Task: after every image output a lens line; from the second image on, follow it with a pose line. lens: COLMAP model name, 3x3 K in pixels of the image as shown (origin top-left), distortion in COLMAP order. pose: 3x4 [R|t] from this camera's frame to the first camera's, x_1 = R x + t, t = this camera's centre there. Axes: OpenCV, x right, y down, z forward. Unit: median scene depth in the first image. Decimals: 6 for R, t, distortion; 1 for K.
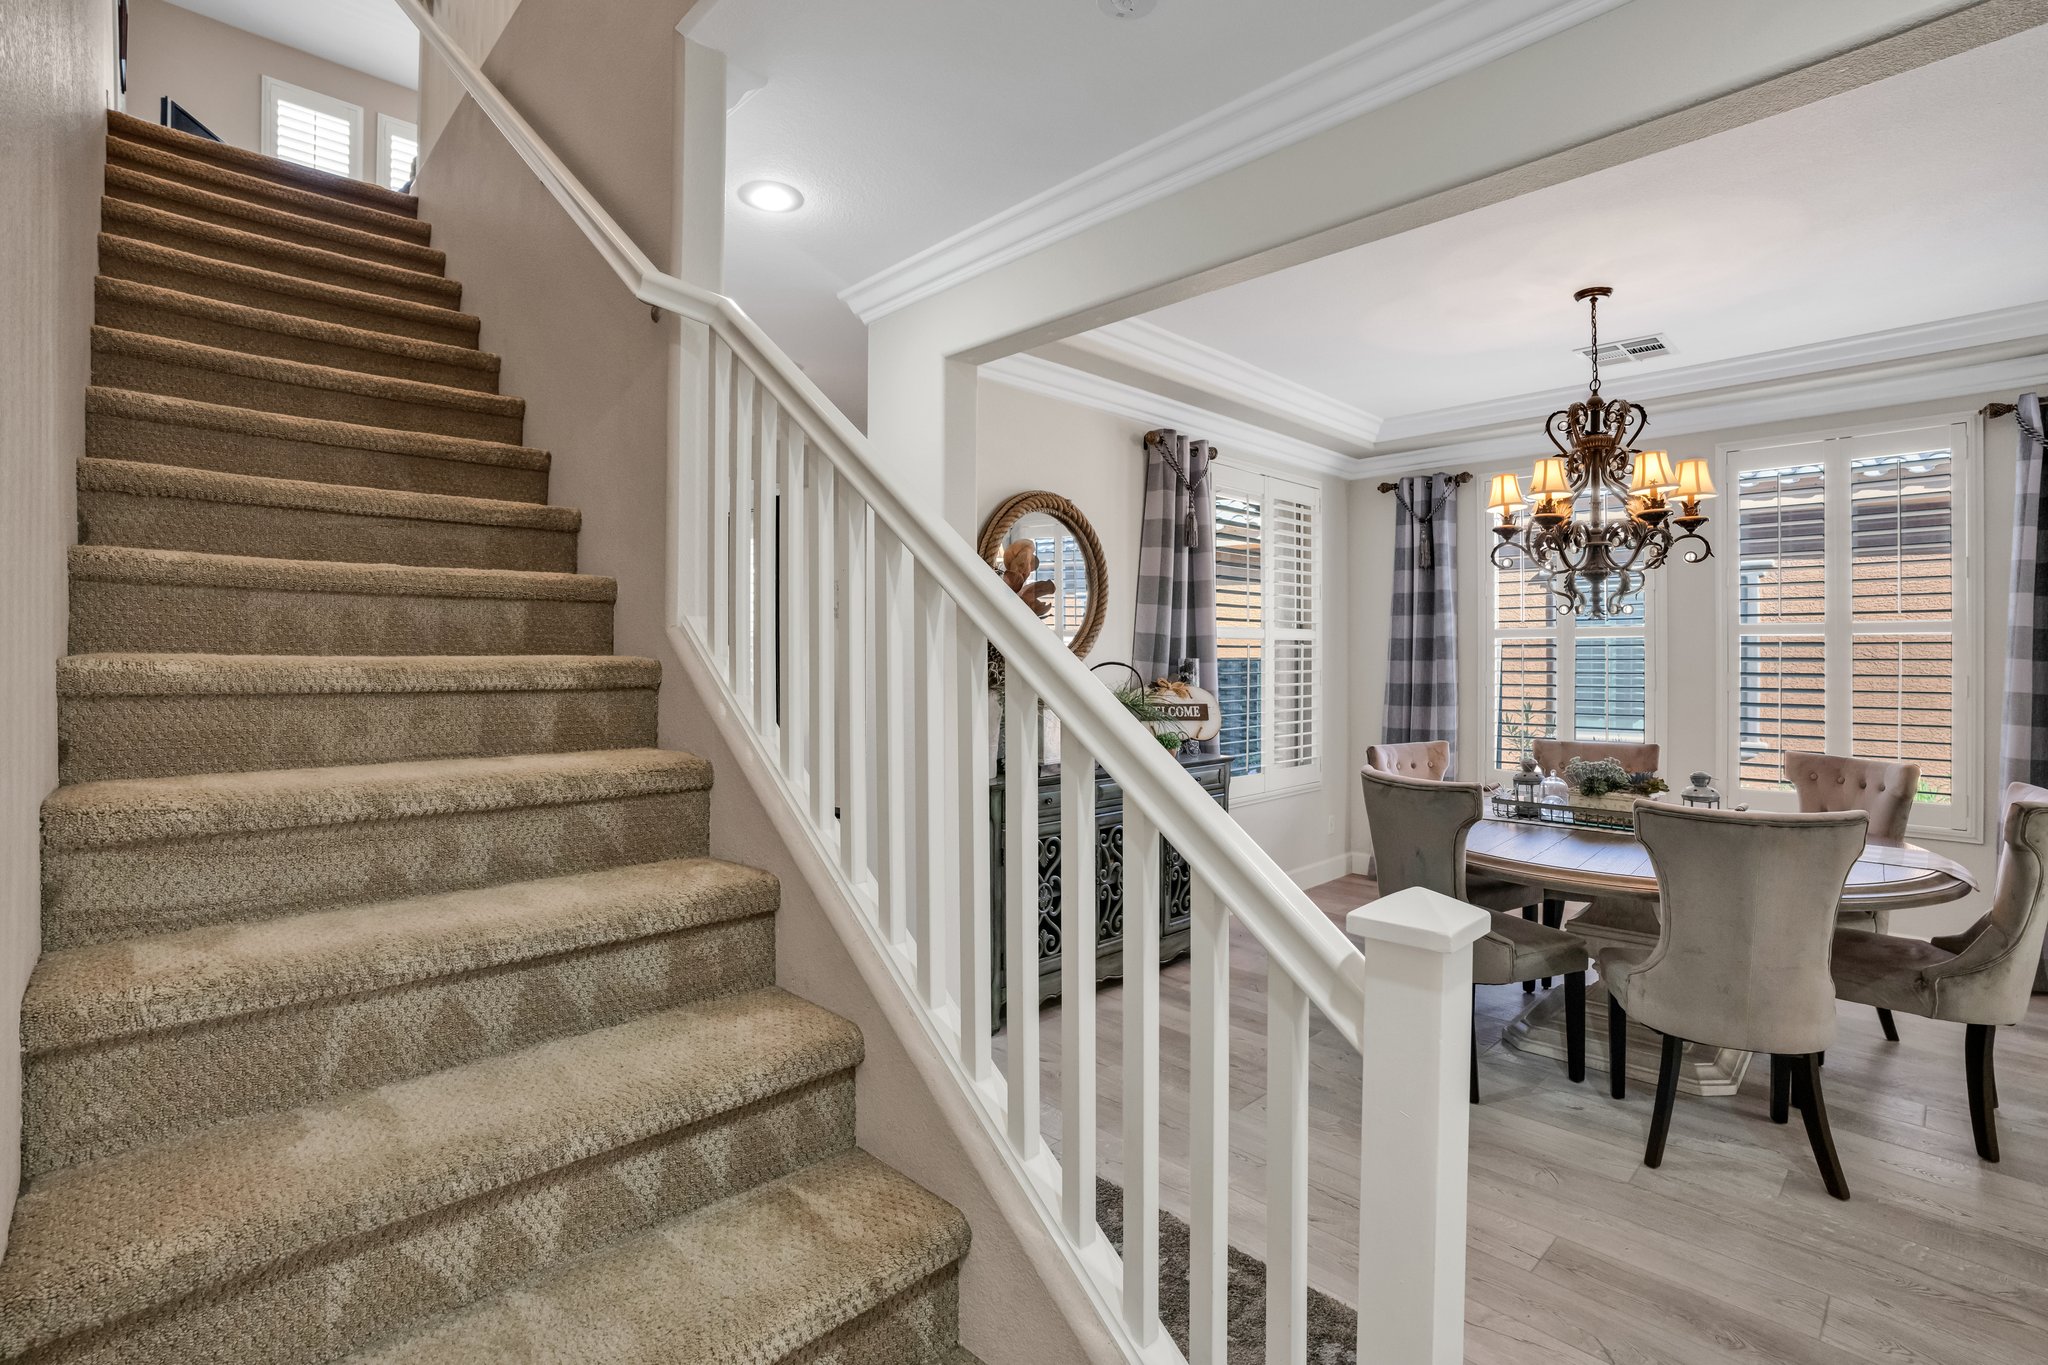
lens RADIAL K [[965.9, 0, 1029.1], [0, 965.9, 698.5], [0, 0, 1]] dist [-0.053653, 0.028598]
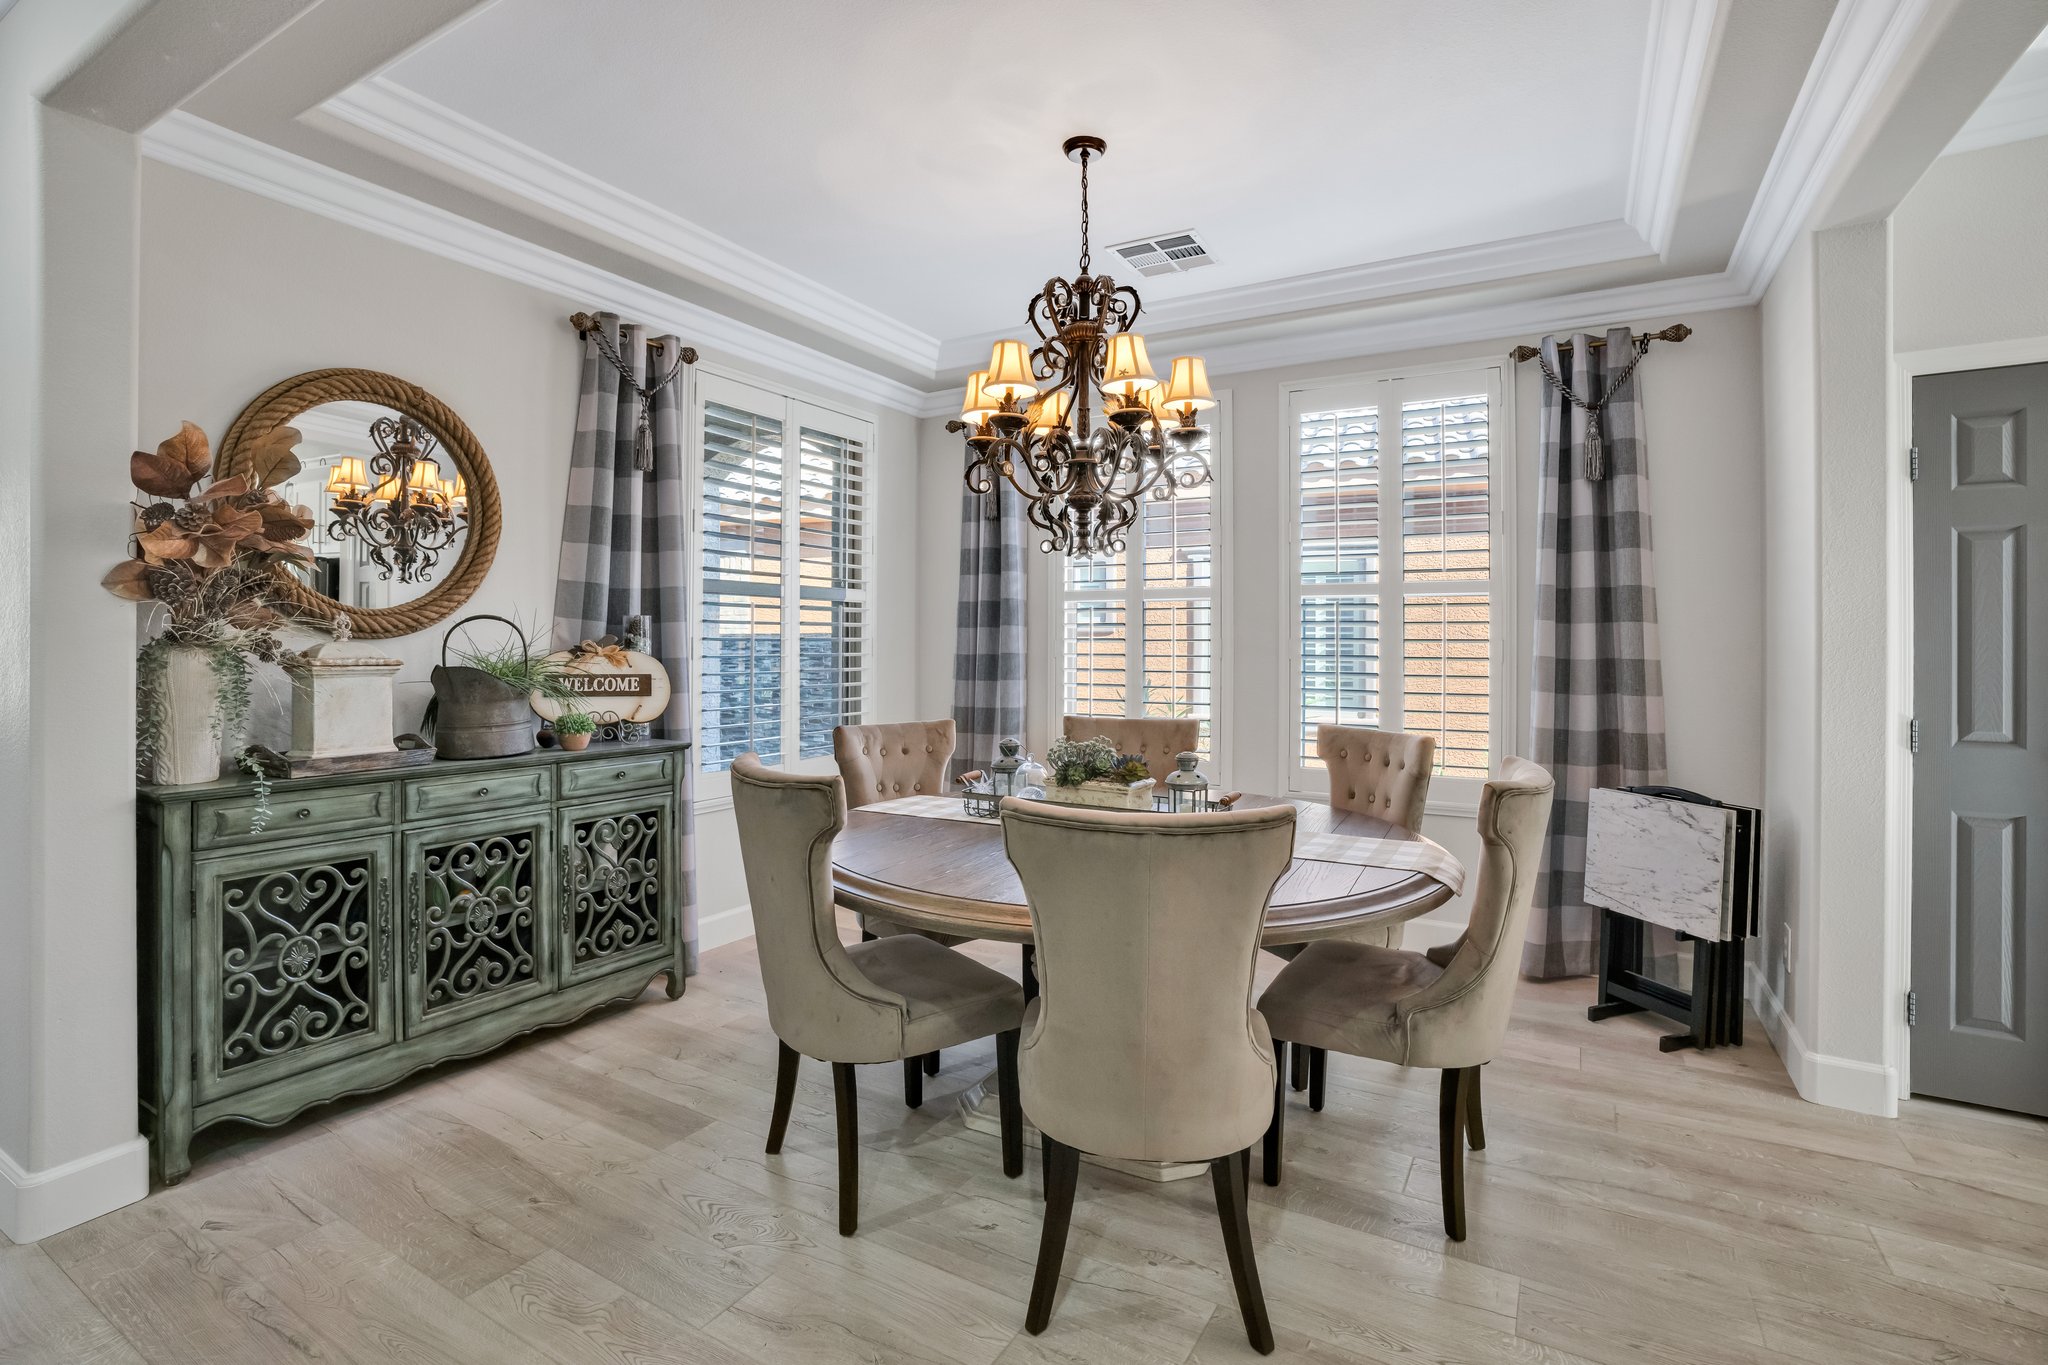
lens RADIAL K [[966.1, 0, 1018.7], [0, 966.1, 692.6], [0, 0, 1]] dist [-0.049745, 0.028796]
pose [[0.967710, -0.008092, 0.251935, 0.311623], [0.006148, 0.999945, 0.008504, 0.017290], [-0.251990, -0.006680, 0.967707, 0.220982]]
